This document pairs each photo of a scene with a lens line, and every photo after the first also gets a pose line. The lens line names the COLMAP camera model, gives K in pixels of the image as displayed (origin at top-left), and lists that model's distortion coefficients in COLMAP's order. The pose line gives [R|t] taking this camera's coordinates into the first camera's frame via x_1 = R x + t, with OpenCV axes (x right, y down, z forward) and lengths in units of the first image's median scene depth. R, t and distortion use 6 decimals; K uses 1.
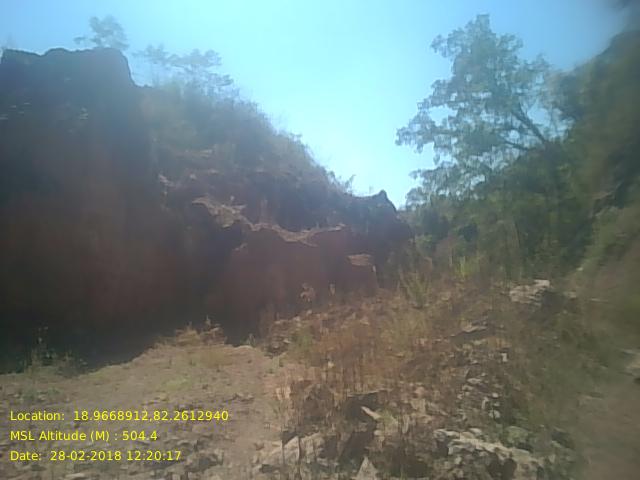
lens RADIAL K [[532.3, 0, 318.8], [0, 532.3, 260.1], [0, 0, 1]] dist [0.047697, -0.188318]
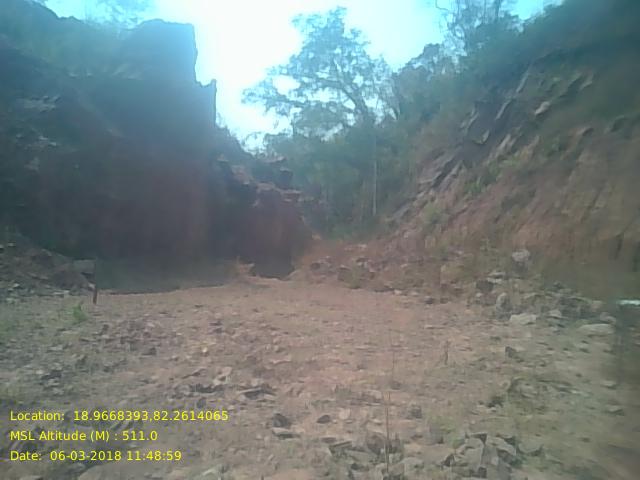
lens RADIAL K [[524.1, 0, 327.1], [0, 524.1, 251.6], [0, 0, 1]] dist [0.059977, -0.175646]
pose [[0.906688, 0.070544, 0.415862, -0.124297], [-0.102216, 0.993275, 0.054367, 0.002010], [-0.409230, -0.091801, 0.907801, -0.051190]]
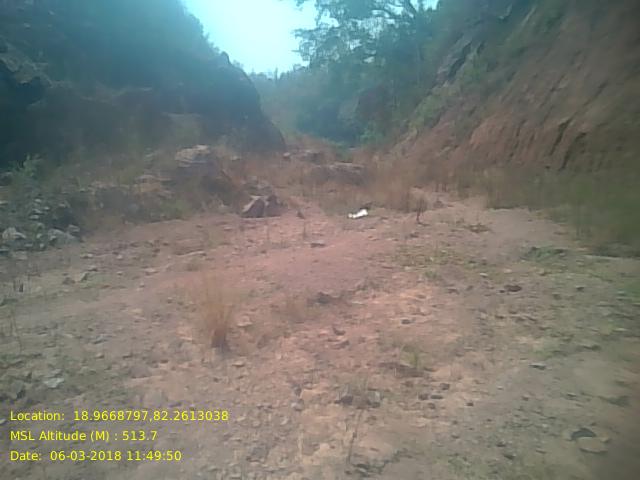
lens RADIAL K [[525.7, 0, 320.0], [0, 525.7, 240.0], [0, 0, 1]] dist [0.048534, -0.097238]
pose [[0.984023, 0.020553, 0.176850, 0.061782], [-0.060577, 0.972701, 0.224017, -0.006597], [-0.167418, -0.231151, 0.958405, -0.061706]]
